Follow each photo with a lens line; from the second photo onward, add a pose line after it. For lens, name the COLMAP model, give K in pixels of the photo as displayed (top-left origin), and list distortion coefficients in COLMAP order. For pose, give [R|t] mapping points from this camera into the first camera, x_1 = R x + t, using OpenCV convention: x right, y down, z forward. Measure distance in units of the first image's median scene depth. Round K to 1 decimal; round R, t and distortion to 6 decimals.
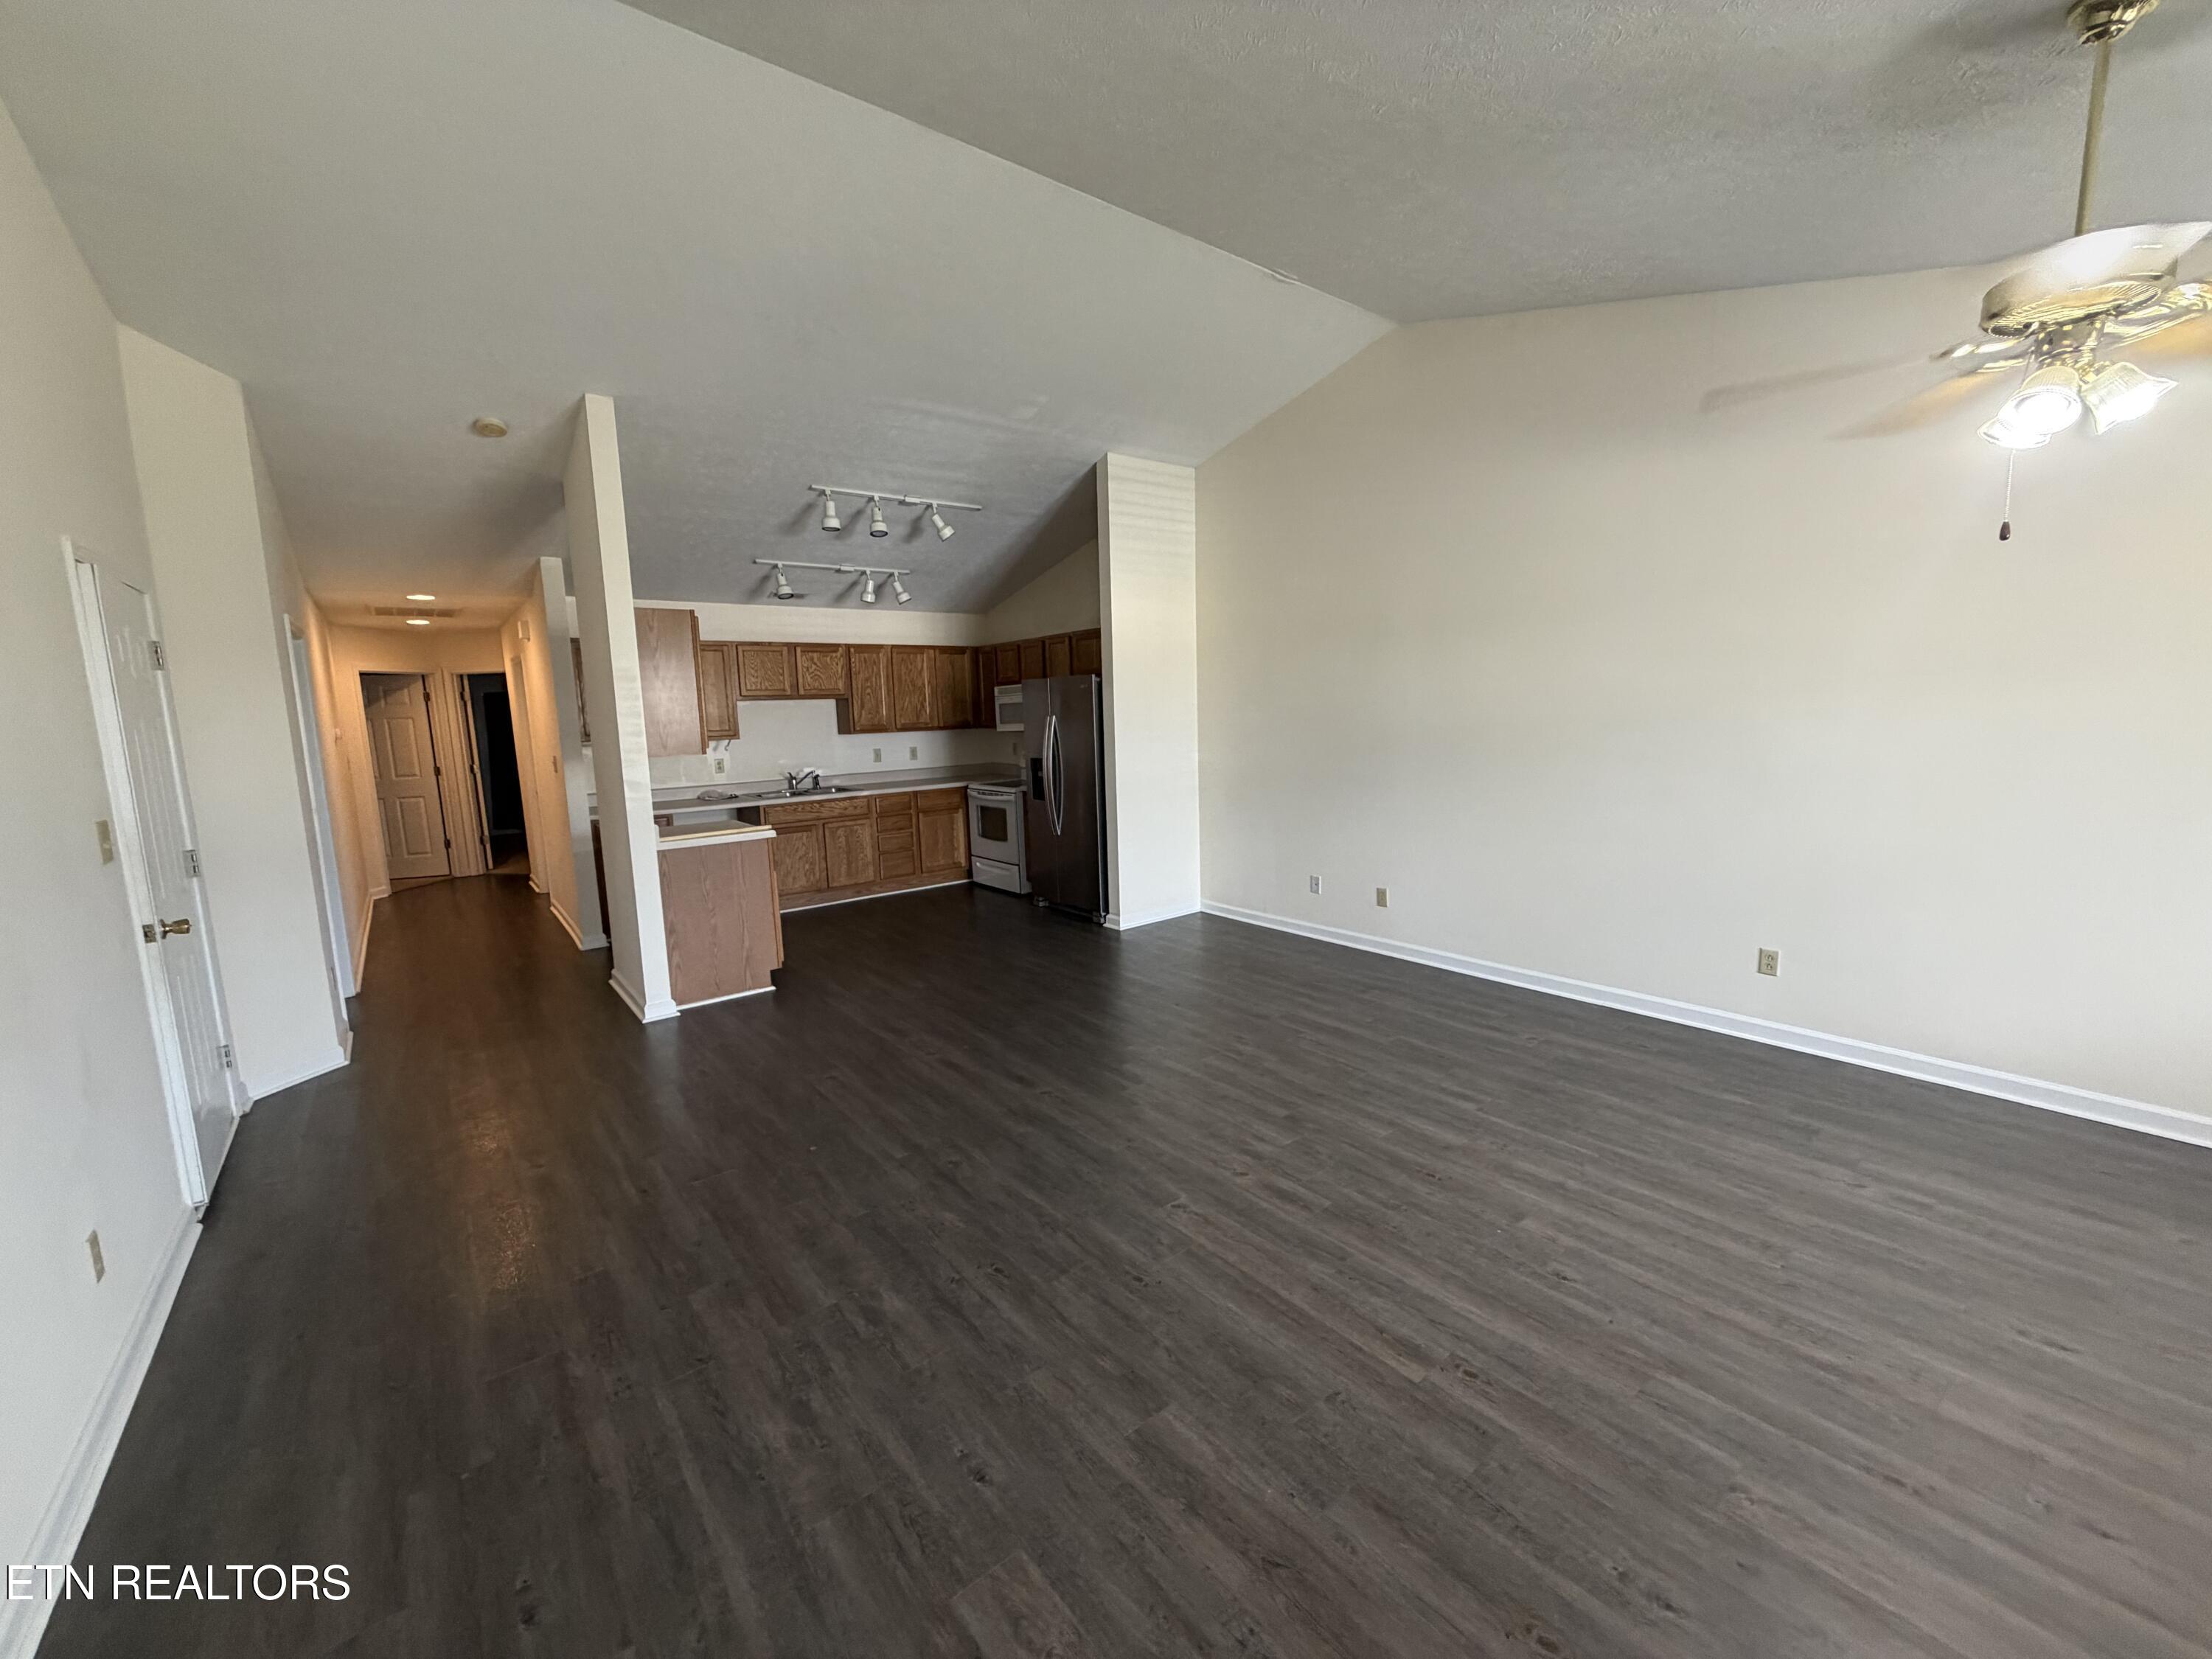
lens RADIAL K [[882.1, 0, 1102.3], [0, 882.1, 830.3], [0, 0, 1]] dist [-0.002419, -0.000182]
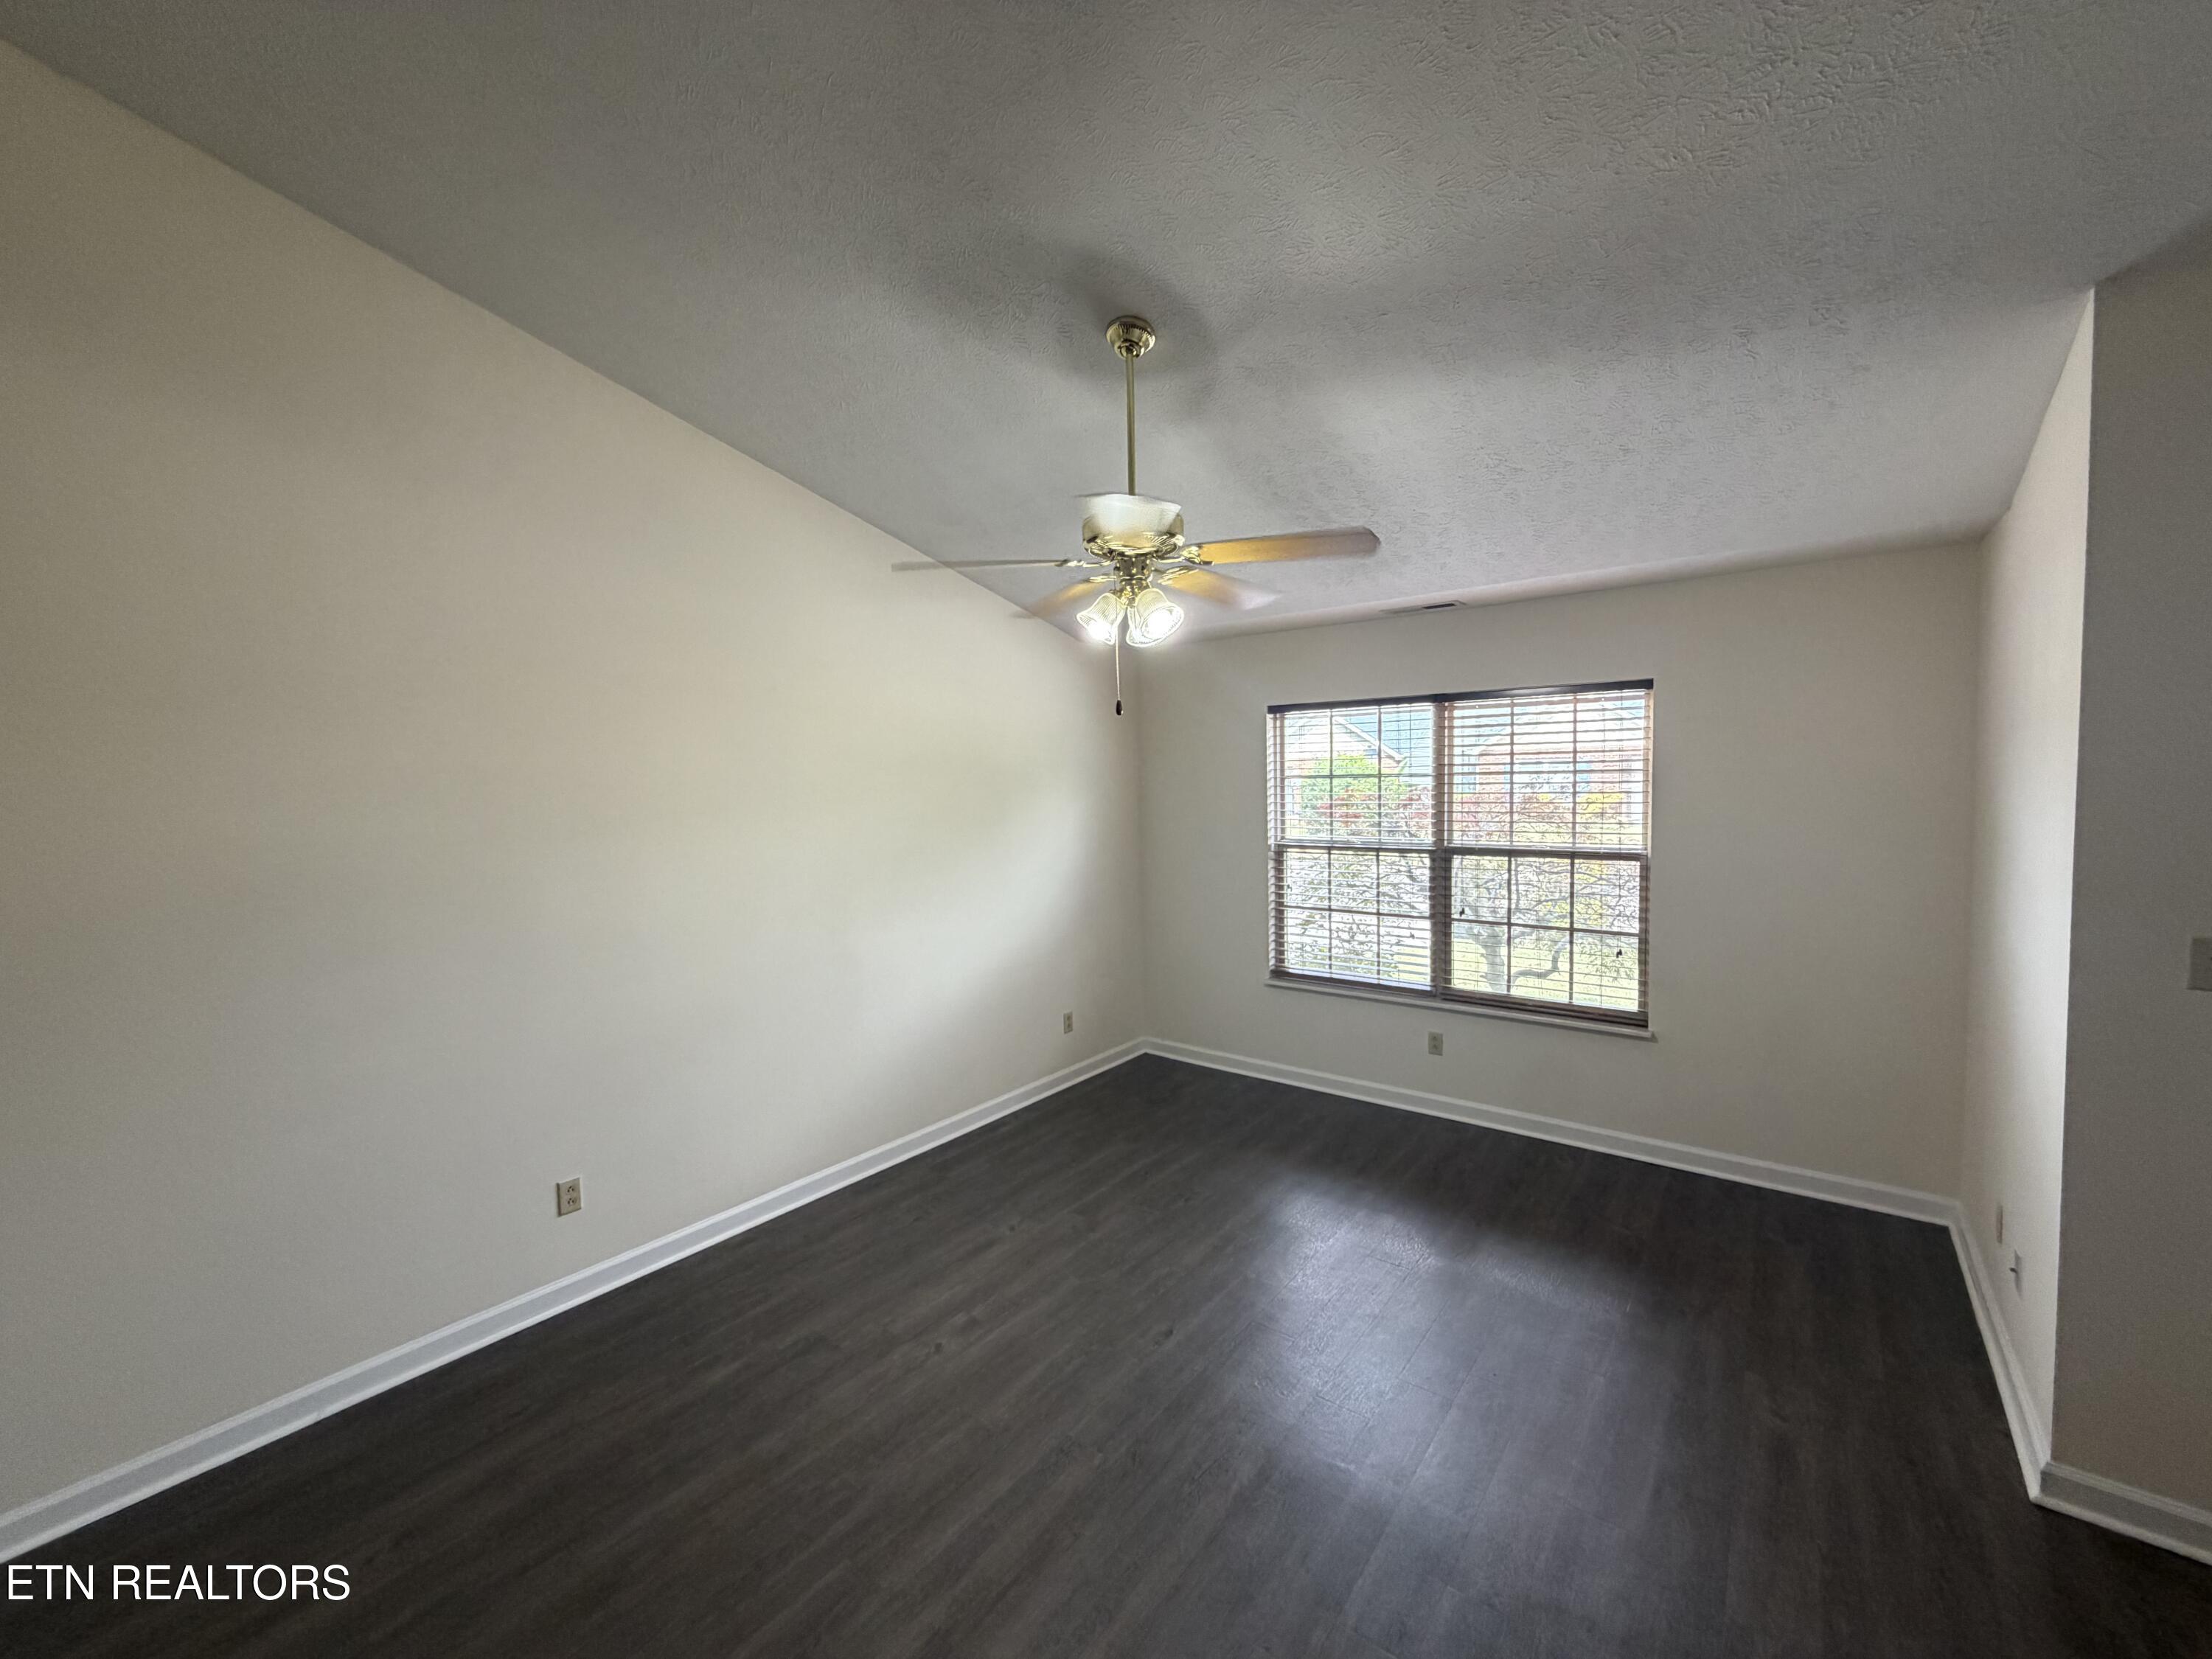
lens RADIAL K [[882.1, 0, 1105.7], [0, 882.1, 842.2], [0, 0, 1]] dist [-0.002419, -0.000182]
pose [[-0.226860, -0.038989, 0.973147, -0.095832], [0.166284, 0.982976, 0.078147, -0.181444], [-0.959627, 0.179548, -0.216514, 0.928310]]
